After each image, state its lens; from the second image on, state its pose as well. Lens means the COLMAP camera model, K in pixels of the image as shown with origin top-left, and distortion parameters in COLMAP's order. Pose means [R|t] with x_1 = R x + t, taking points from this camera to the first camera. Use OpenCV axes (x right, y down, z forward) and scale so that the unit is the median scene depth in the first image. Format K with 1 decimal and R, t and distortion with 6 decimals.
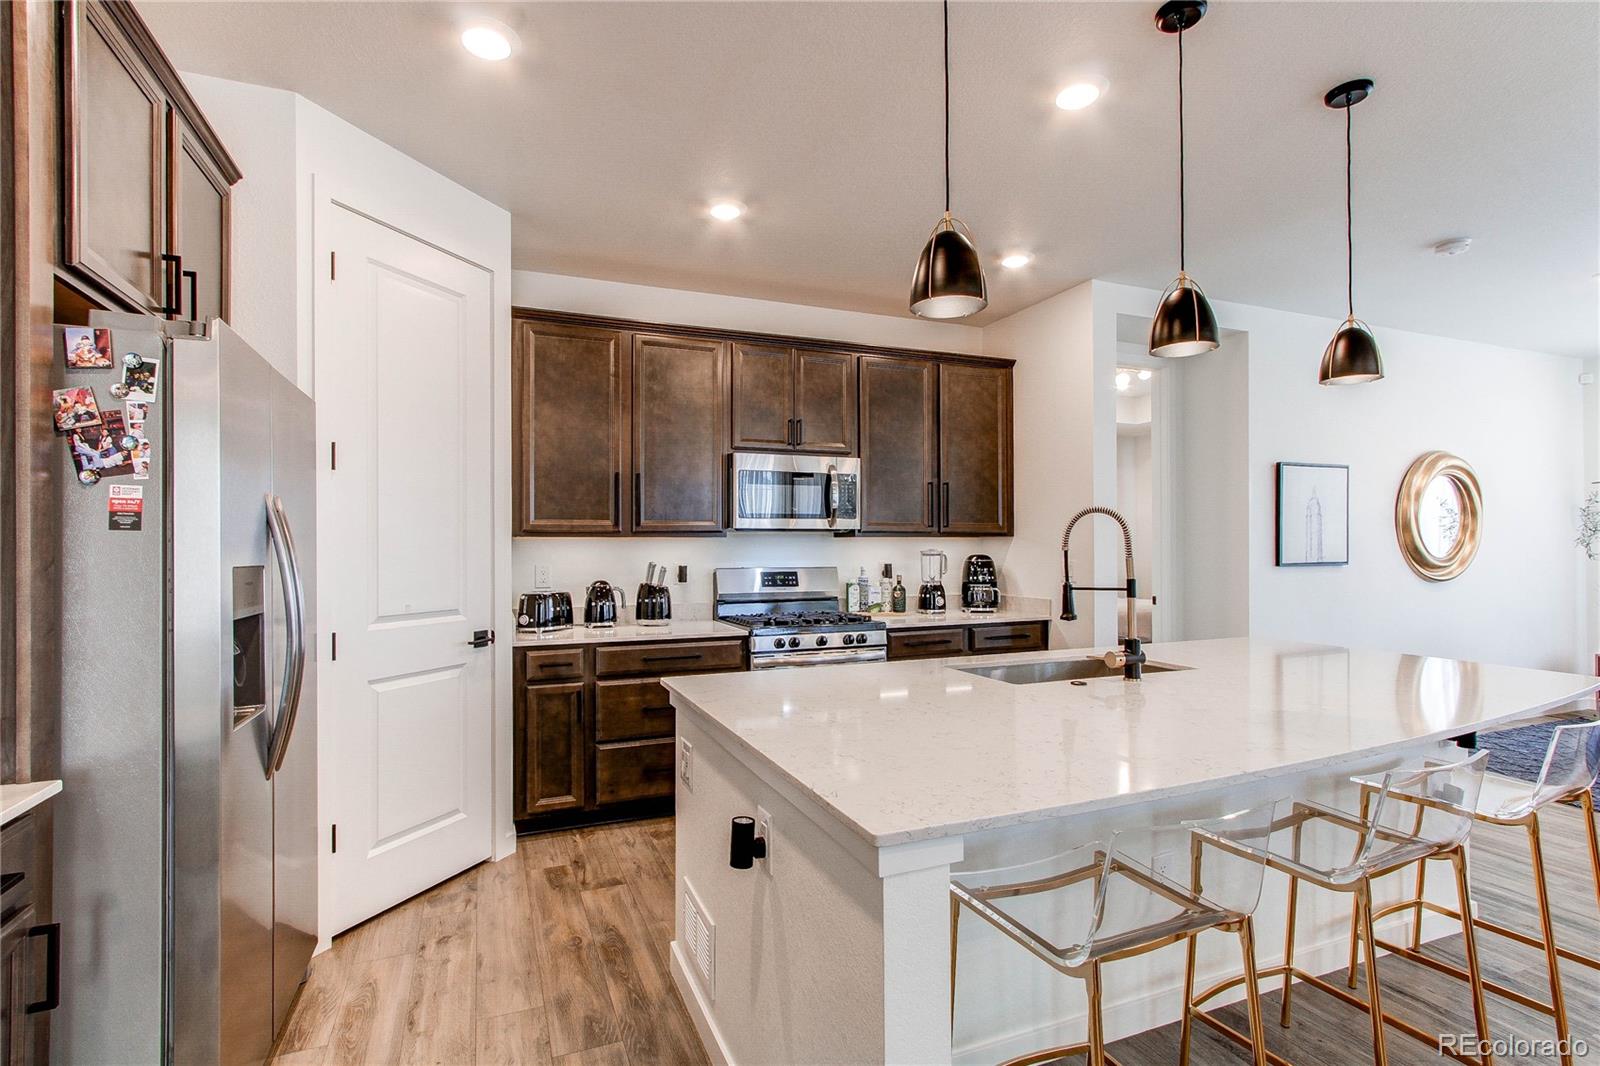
lens RADIAL K [[761.3, 0, 784.3], [0, 761.3, 536.9], [0, 0, 1]] dist [-0.006468, 0.006272]
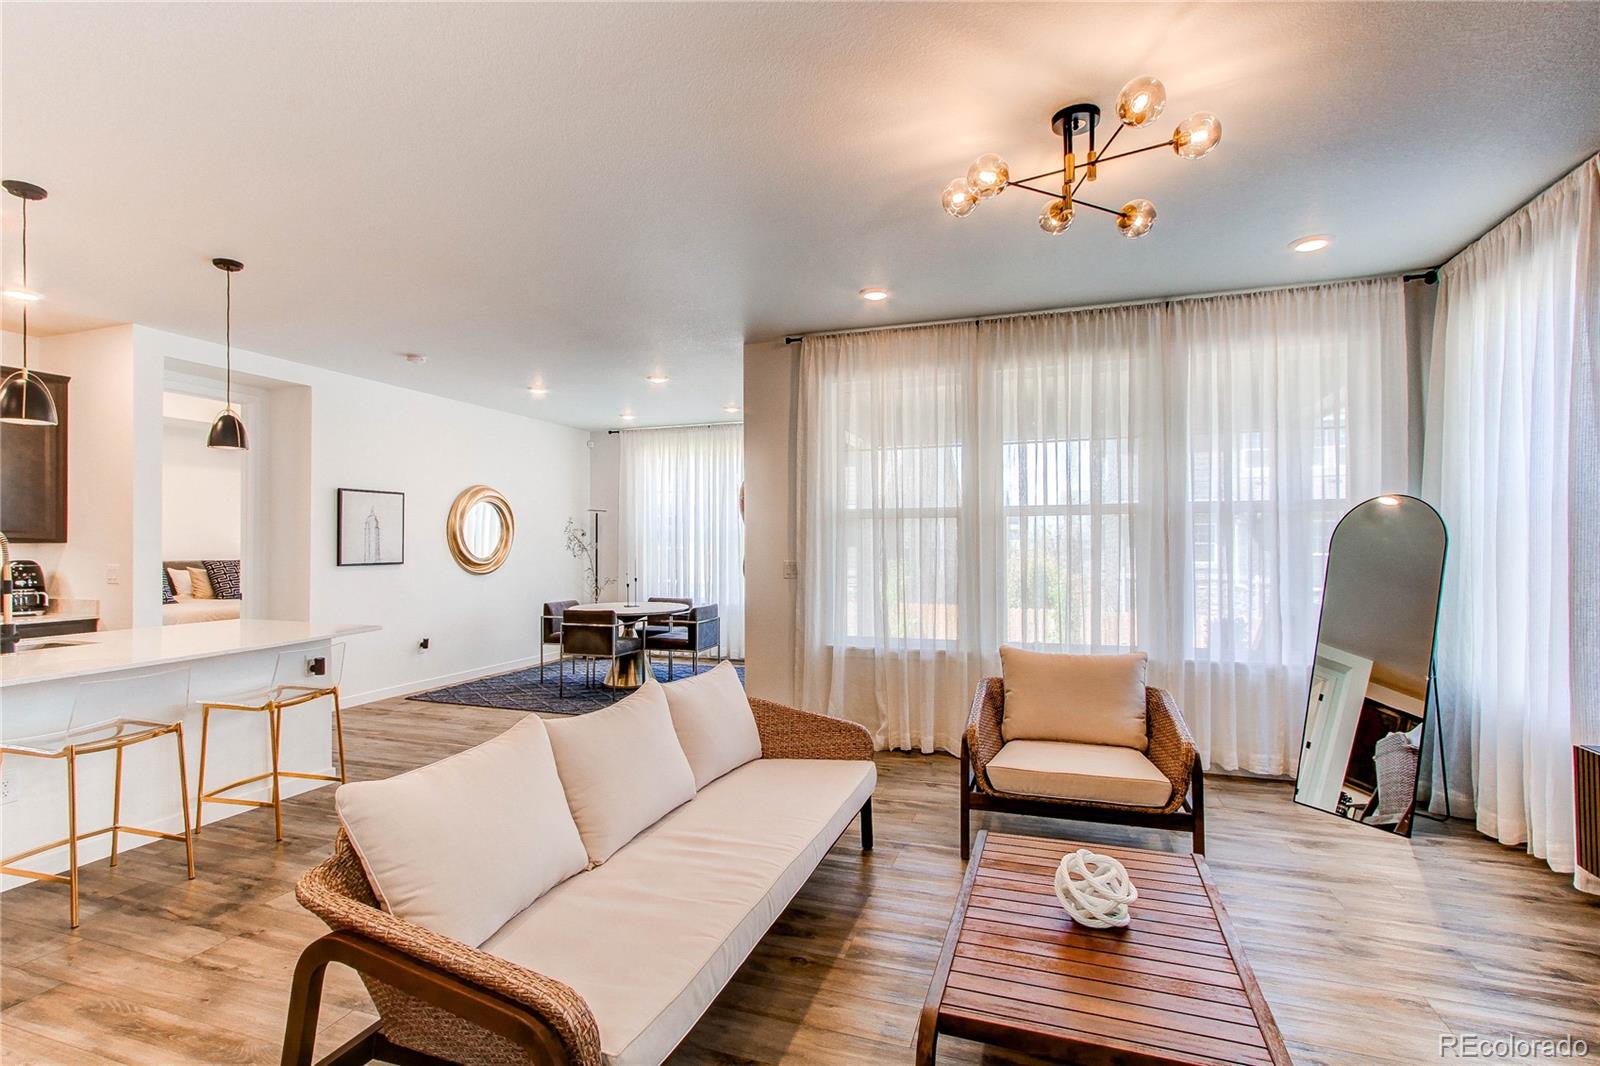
lens RADIAL K [[761.3, 0, 791.3], [0, 761.3, 537.3], [0, 0, 1]] dist [-0.006468, 0.006272]
pose [[0.664177, 0.011195, 0.747491, 0.217104], [-0.011990, 0.999919, -0.004323, -0.018715], [-0.747479, -0.006091, 0.664258, -0.556835]]
